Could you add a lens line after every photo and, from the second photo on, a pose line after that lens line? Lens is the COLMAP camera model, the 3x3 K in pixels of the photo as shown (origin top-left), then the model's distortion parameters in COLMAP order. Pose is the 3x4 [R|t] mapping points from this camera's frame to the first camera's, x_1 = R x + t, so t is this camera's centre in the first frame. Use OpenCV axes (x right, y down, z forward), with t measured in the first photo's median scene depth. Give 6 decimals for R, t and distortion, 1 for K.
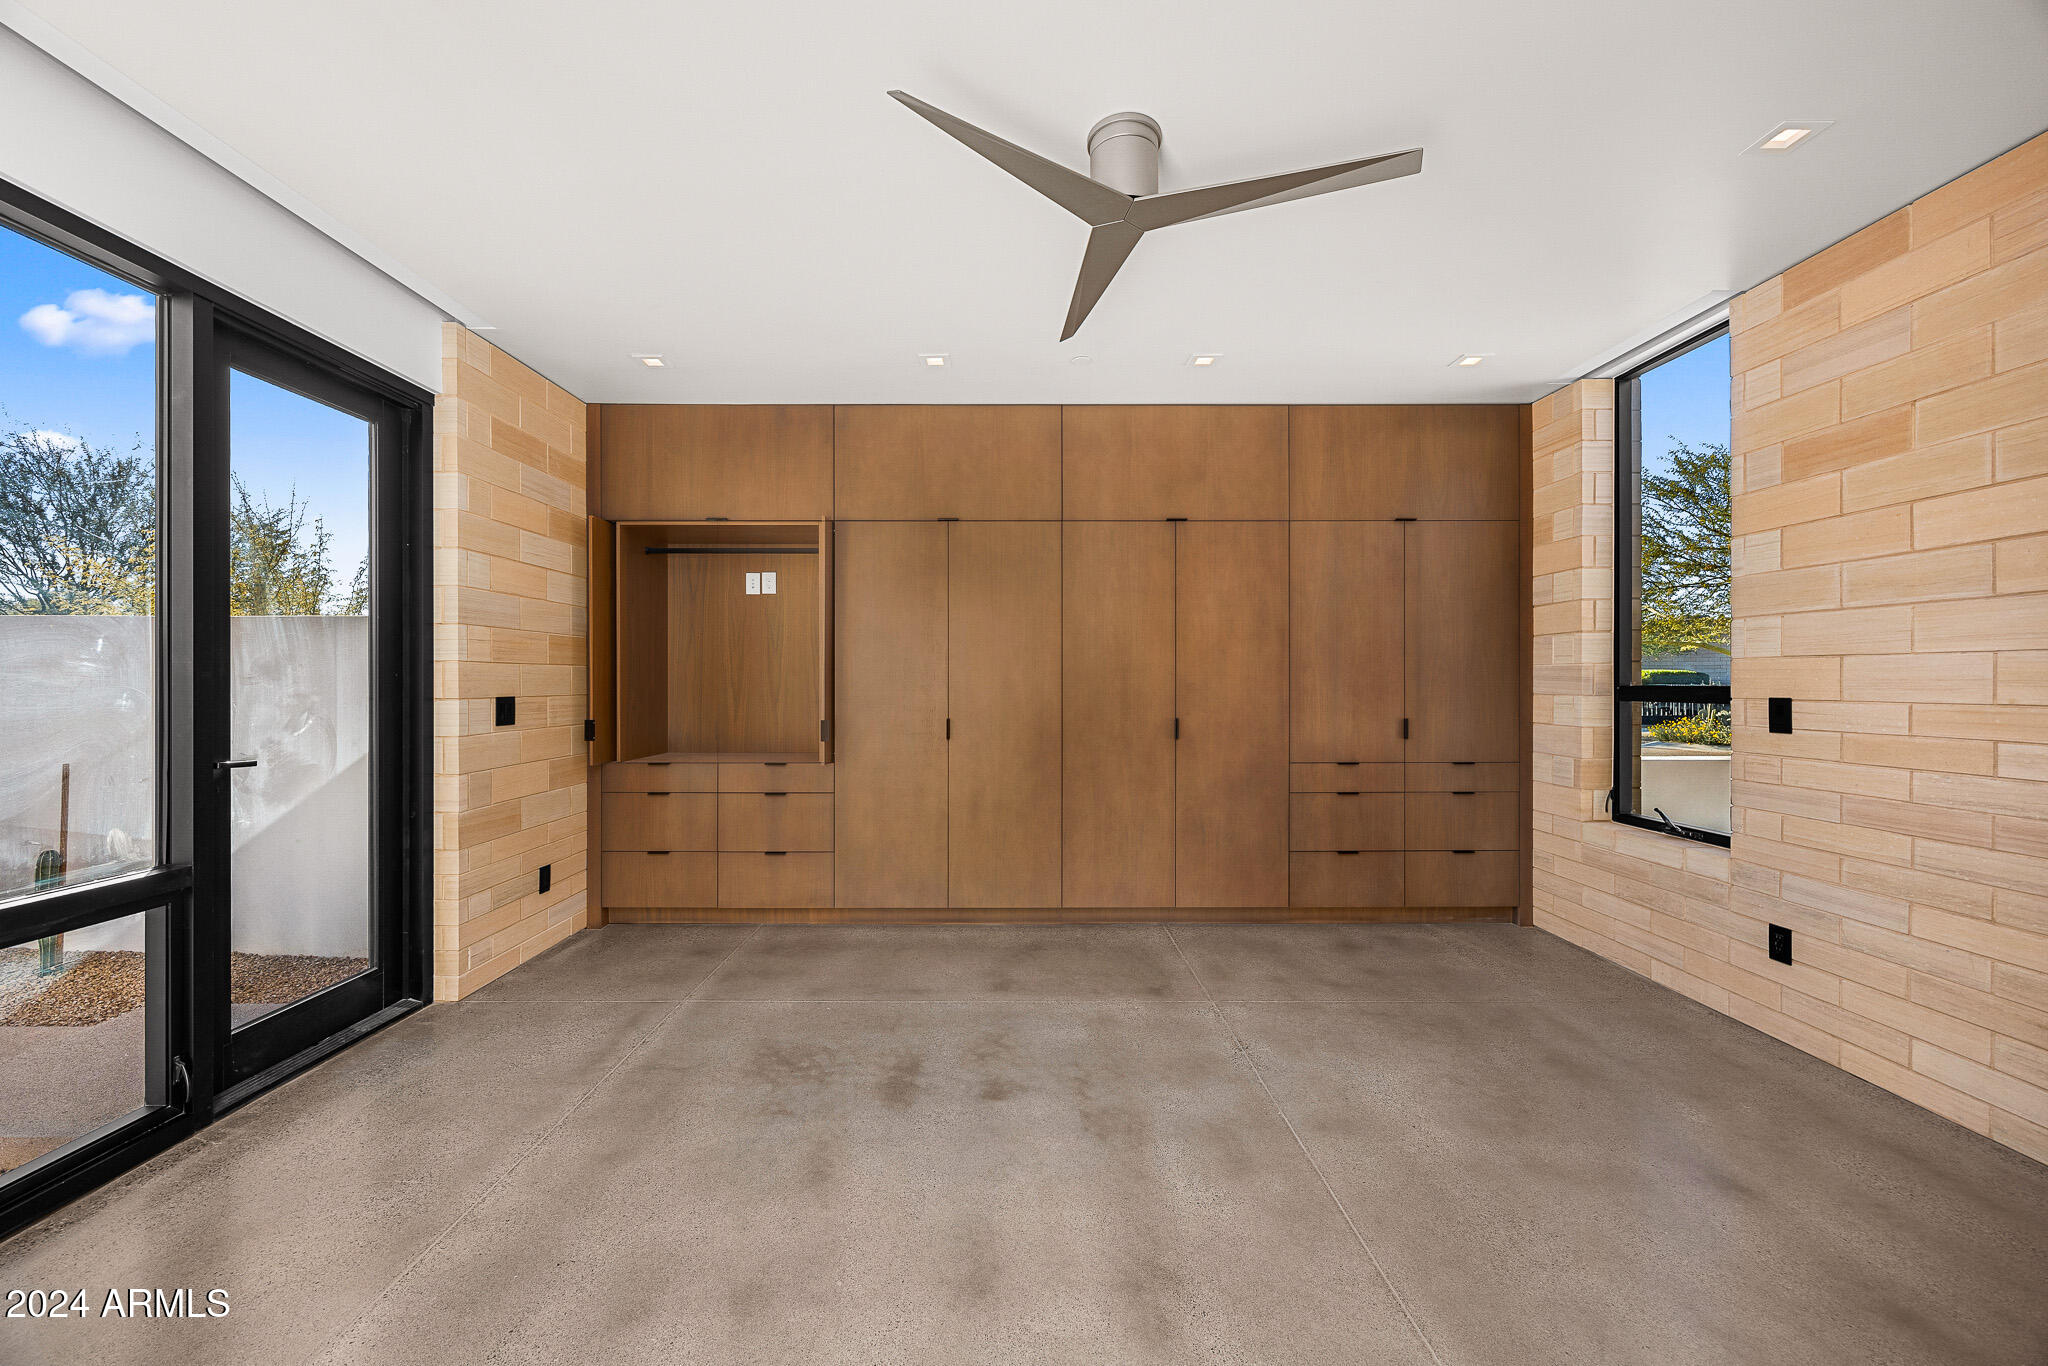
lens RADIAL K [[829.2, 0, 1024.0], [0, 829.2, 683.0], [0, 0, 1]] dist [0.001585, 0.000142]
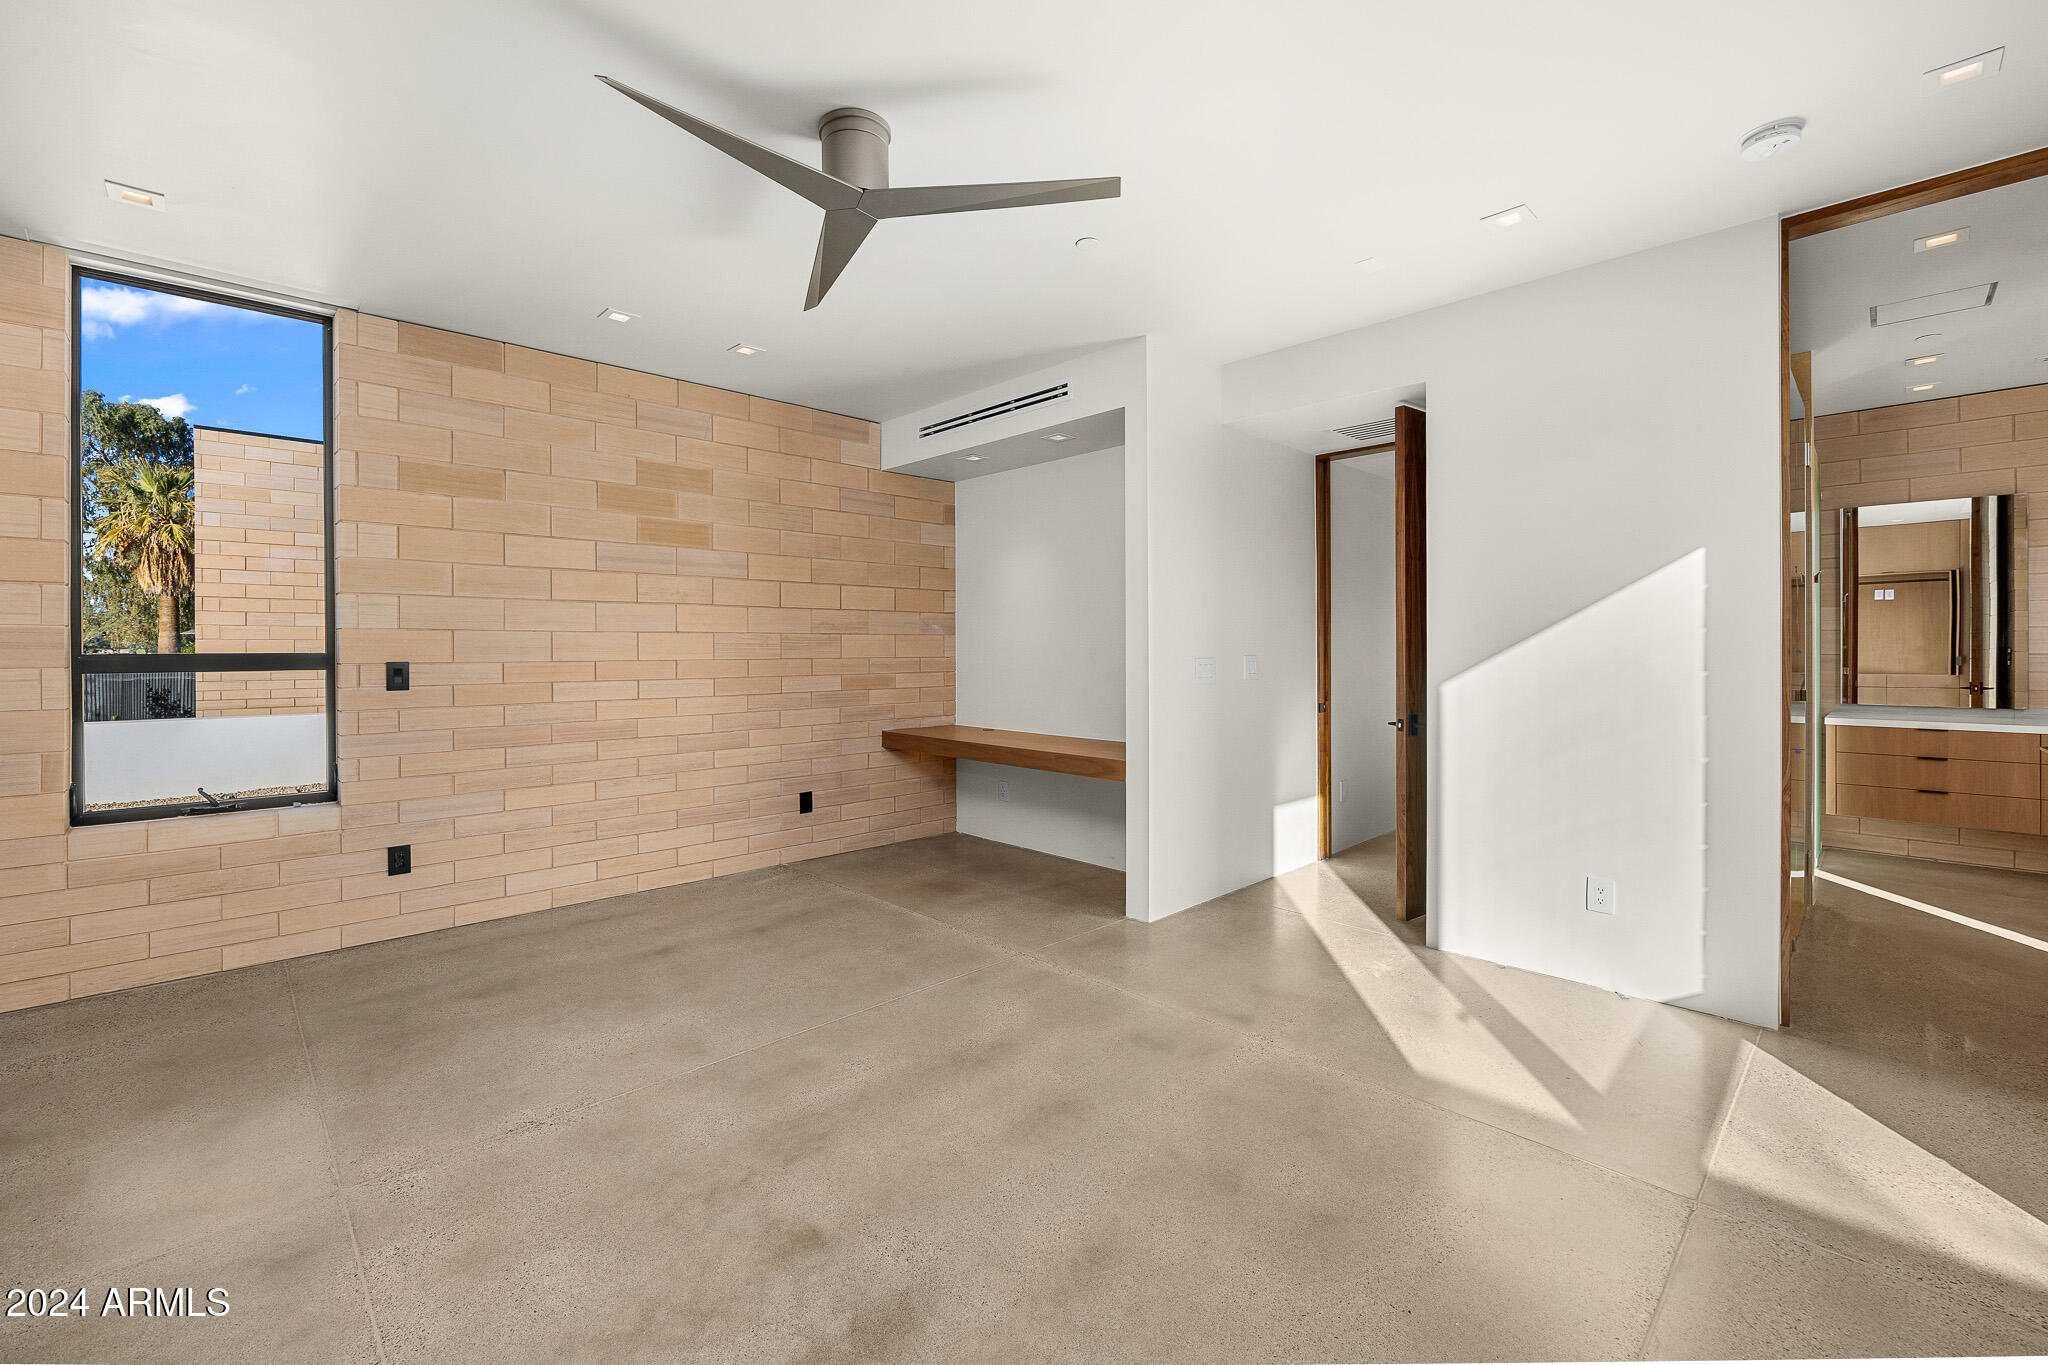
lens RADIAL K [[831.0, 0, 926.6], [0, 831.0, 647.2], [0, 0, 1]] dist [-0.001666, -0.000213]
pose [[-0.632230, 0.000549, 0.774781, -0.612010], [0.001898, 0.999998, 0.000840, -0.004273], [-0.774779, 0.002002, -0.632229, 1.301000]]
